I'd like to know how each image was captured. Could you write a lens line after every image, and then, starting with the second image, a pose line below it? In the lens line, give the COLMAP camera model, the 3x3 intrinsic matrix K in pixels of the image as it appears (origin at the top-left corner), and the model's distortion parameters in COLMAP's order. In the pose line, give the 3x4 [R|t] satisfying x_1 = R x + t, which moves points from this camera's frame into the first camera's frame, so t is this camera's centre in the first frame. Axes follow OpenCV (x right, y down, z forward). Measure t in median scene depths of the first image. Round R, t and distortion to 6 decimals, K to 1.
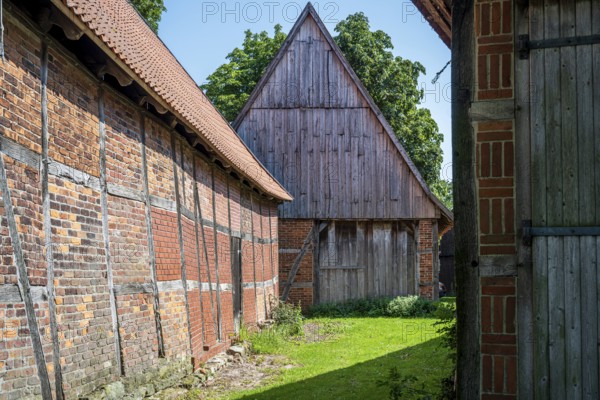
lens RADIAL K [[1051.4, 0, 300.0], [0, 1051.4, 200.0], [0, 0, 1]] dist [0.018332, 0.057019]
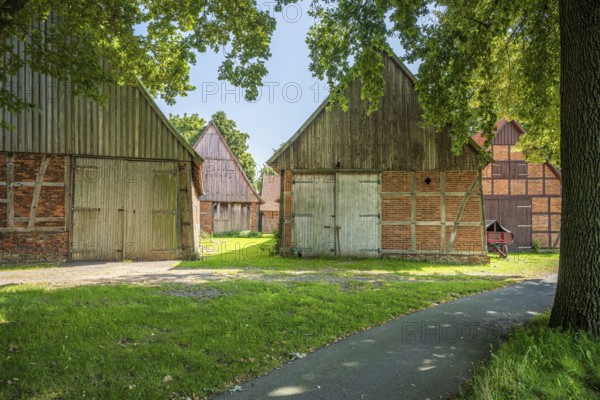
lens RADIAL K [[1051.4, 0, 300.0], [0, 1051.4, 200.0], [0, 0, 1]] dist [0.018332, 0.057019]
pose [[0.972961, 0.016766, 0.230360, -0.385482], [-0.028377, 0.998483, 0.047183, -0.117601], [-0.229219, -0.052444, 0.971961, -1.646449]]
